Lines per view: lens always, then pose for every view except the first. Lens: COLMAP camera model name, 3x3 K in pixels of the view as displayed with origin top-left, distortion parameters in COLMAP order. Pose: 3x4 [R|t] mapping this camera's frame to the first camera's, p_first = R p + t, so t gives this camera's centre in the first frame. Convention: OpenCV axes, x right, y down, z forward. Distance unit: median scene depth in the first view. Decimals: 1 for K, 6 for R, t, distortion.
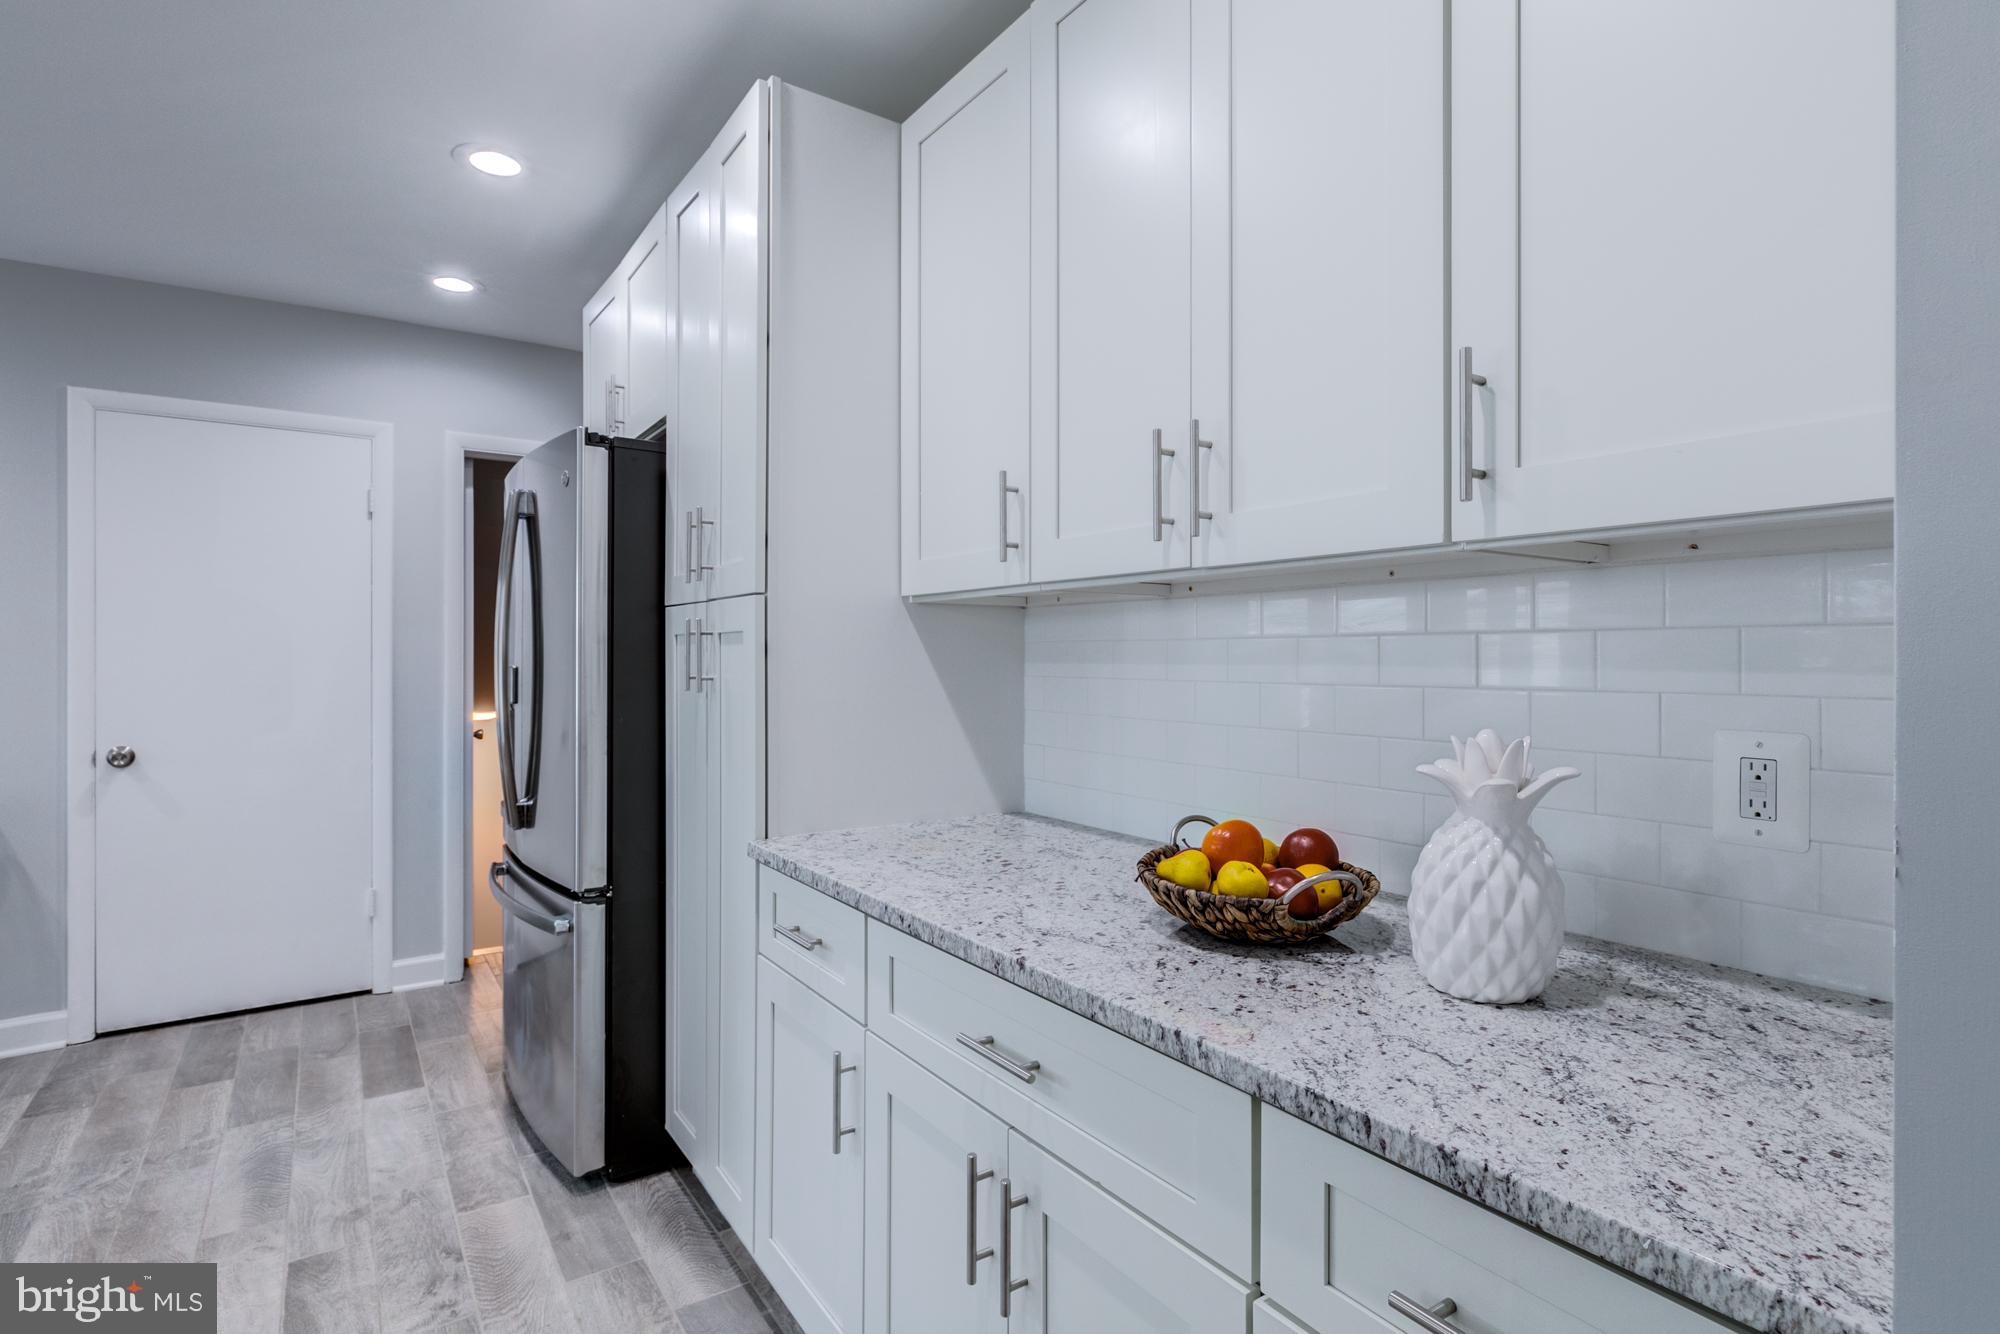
lens RADIAL K [[971.5, 0, 1005.7], [0, 971.5, 665.1], [0, 0, 1]] dist [-0.003437, 0.000190]
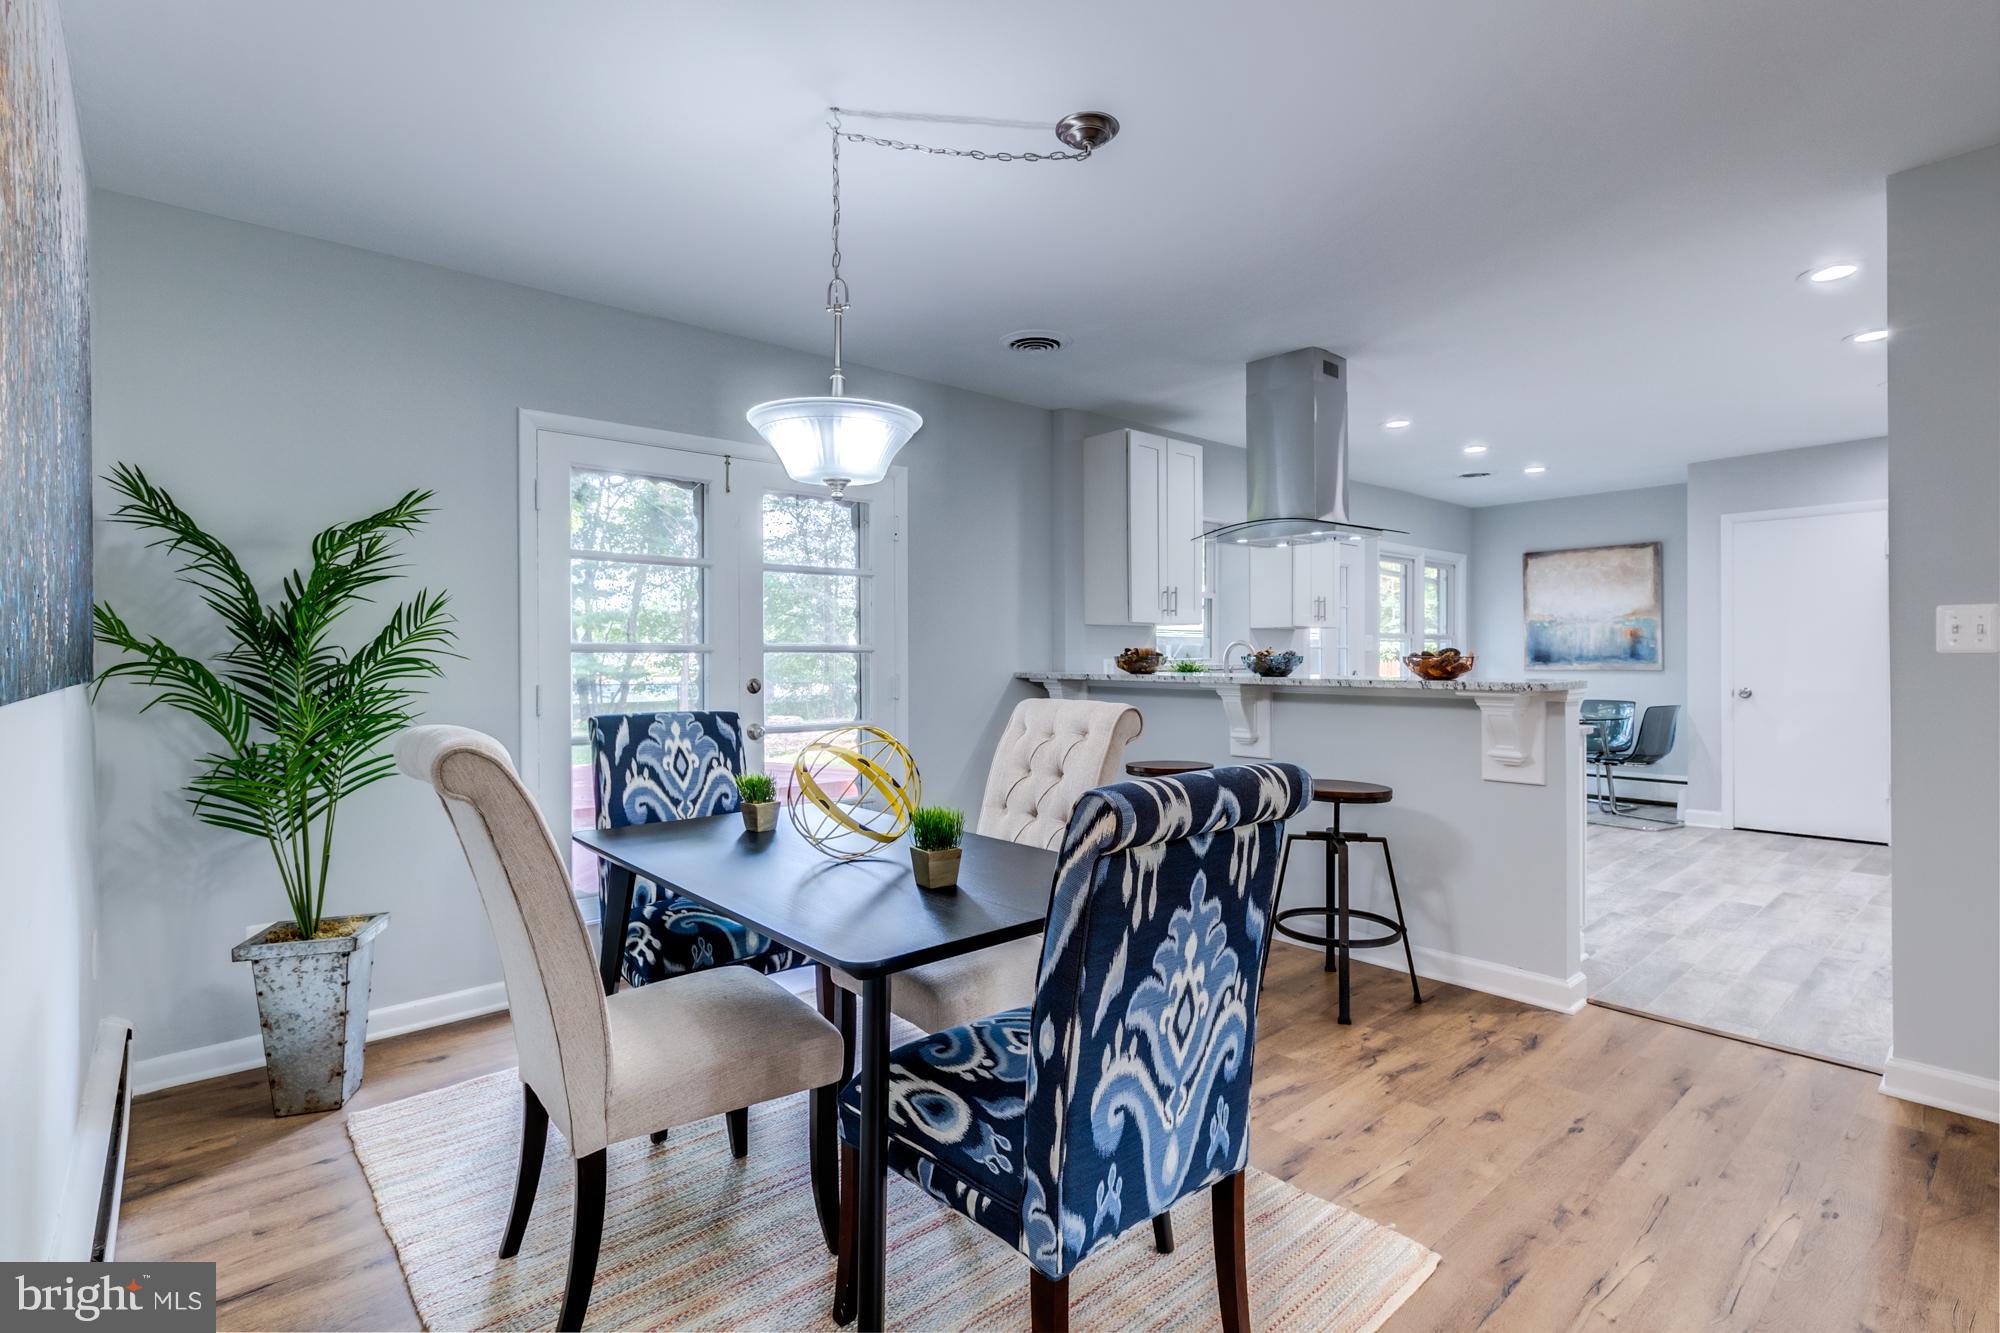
lens RADIAL K [[959.0, 0, 972.6], [0, 959.0, 652.2], [0, 0, 1]] dist [-0.002628, -0.001763]
pose [[0.089976, -0.002485, -0.995941, 1.176862], [0.000030, 0.999997, -0.002493, 0.018571], [0.995944, 0.000194, 0.089976, -0.995255]]
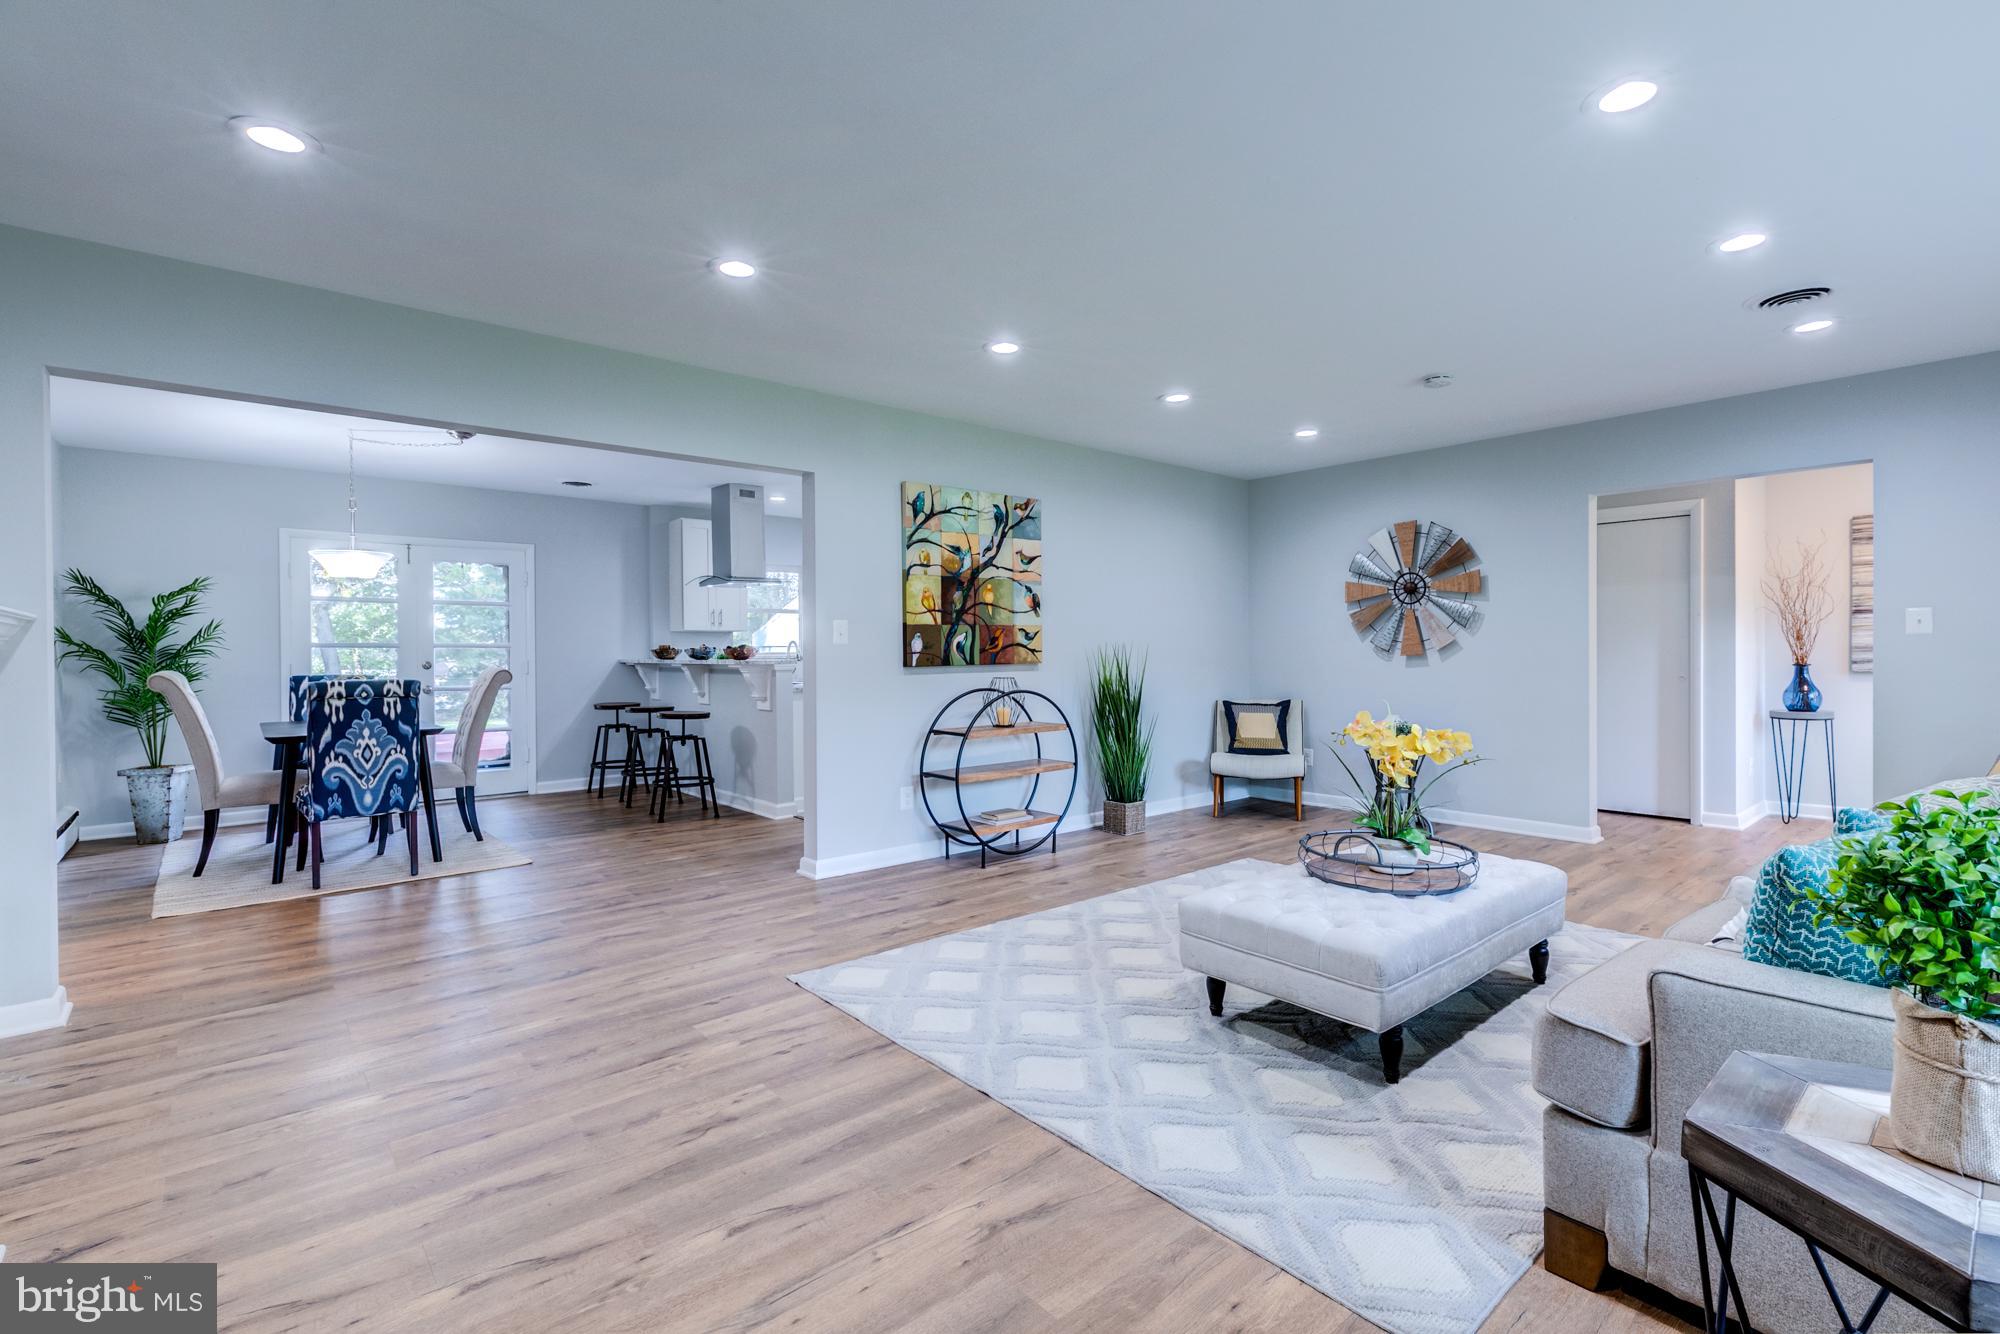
lens RADIAL K [[918.1, 0, 987.5], [0, 918.1, 648.0], [0, 0, 1]] dist [-0.001500, -0.000857]
pose [[0.093985, -0.005686, -0.995557, 2.600585], [0.001193, 0.999984, -0.005599, 0.034634], [0.995573, -0.000661, 0.093990, 0.277507]]
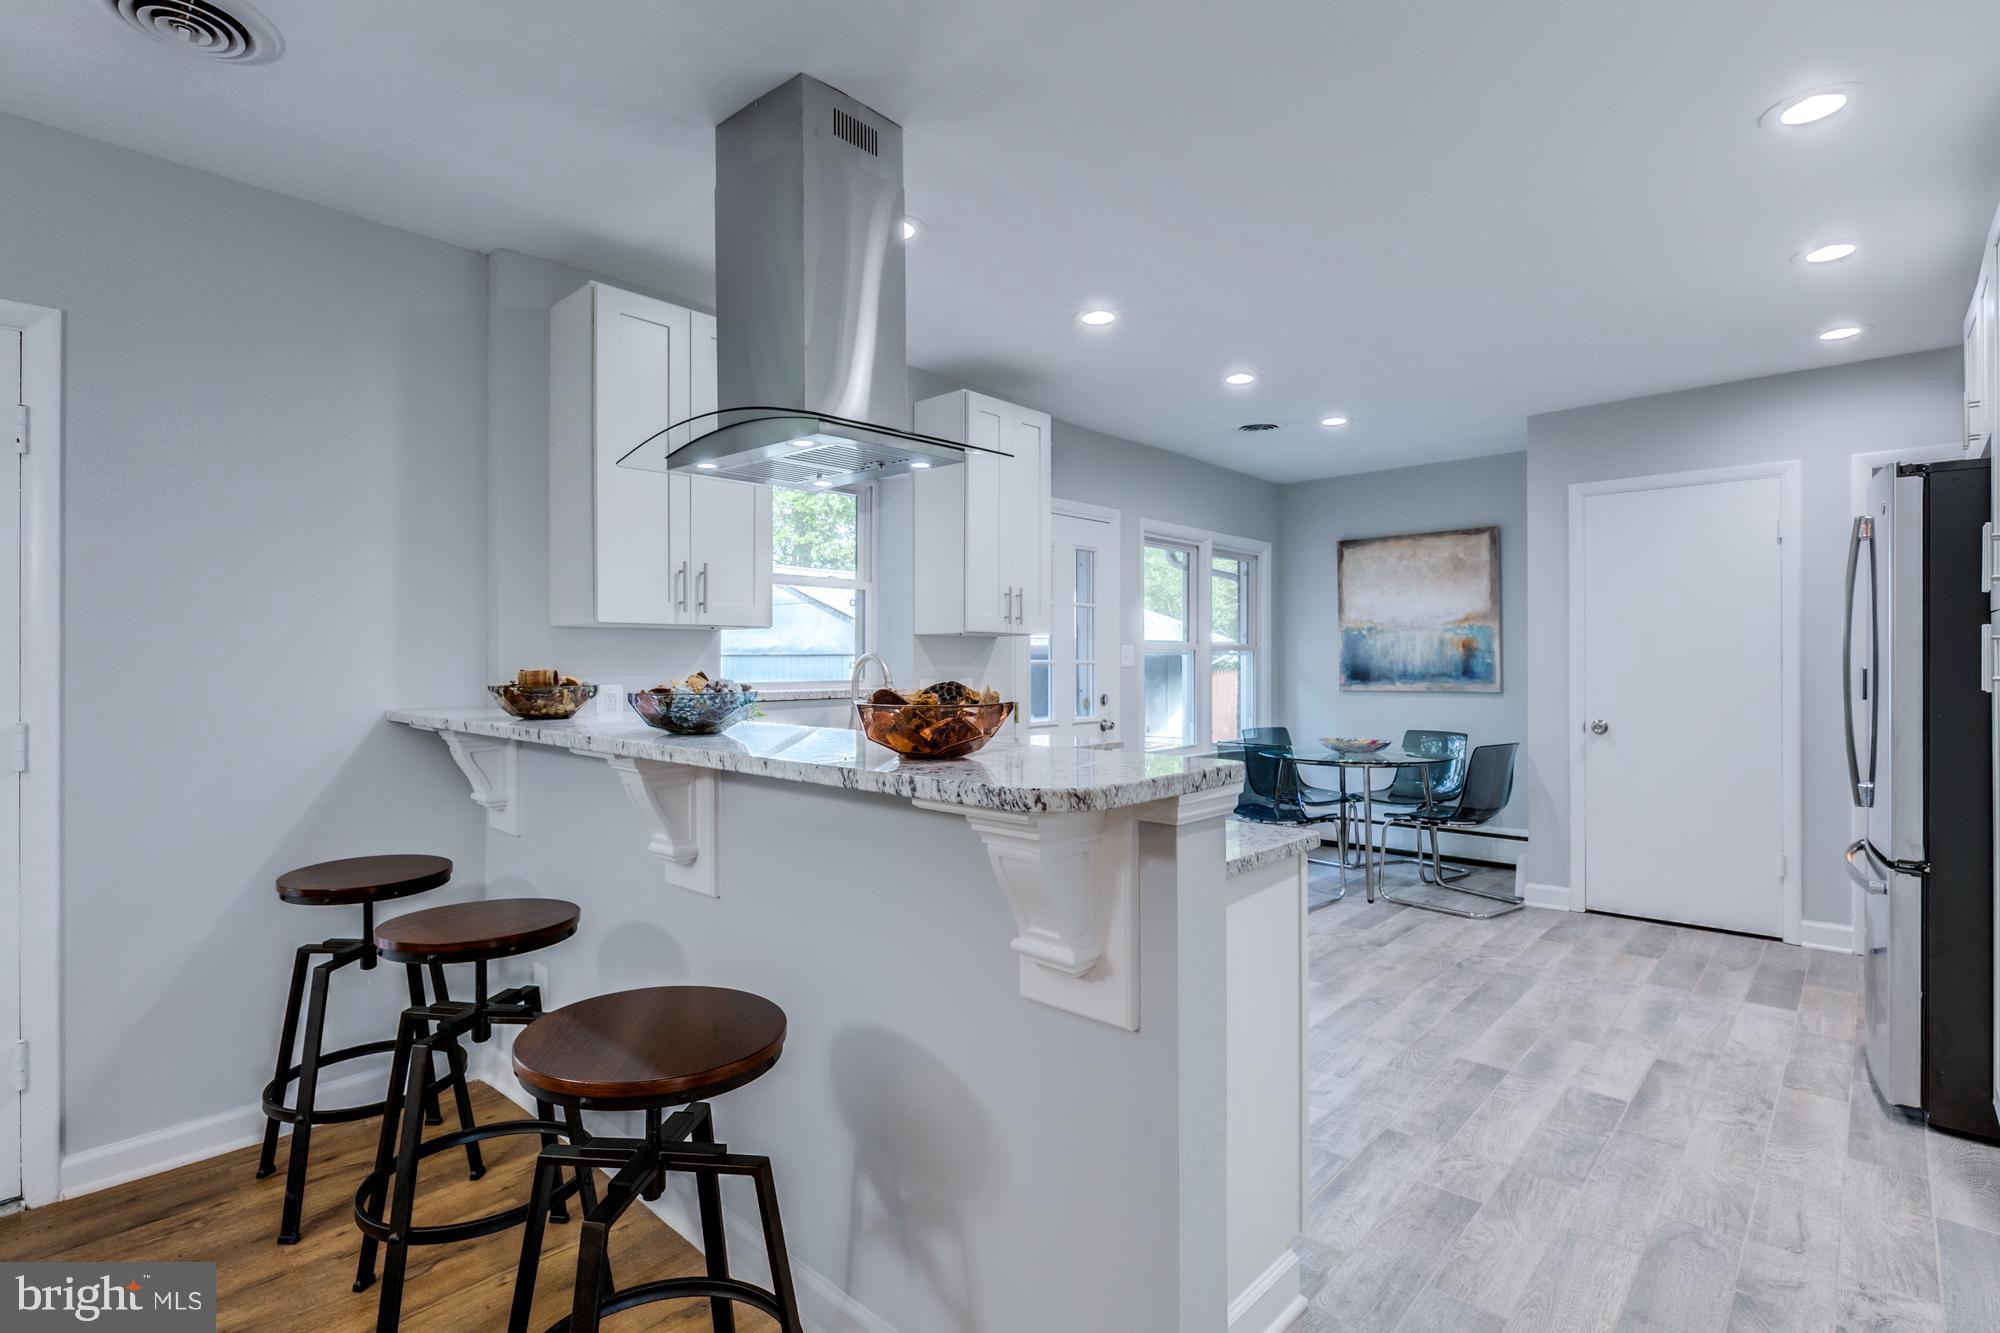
lens RADIAL K [[971.5, 0, 985.8], [0, 971.5, 651.4], [0, 0, 1]] dist [-0.003437, 0.000190]
pose [[0.203990, -0.009776, -0.978924, 0.440073], [-0.002078, 0.999944, -0.010419, -0.003876], [0.978971, 0.004160, 0.203958, -0.280889]]
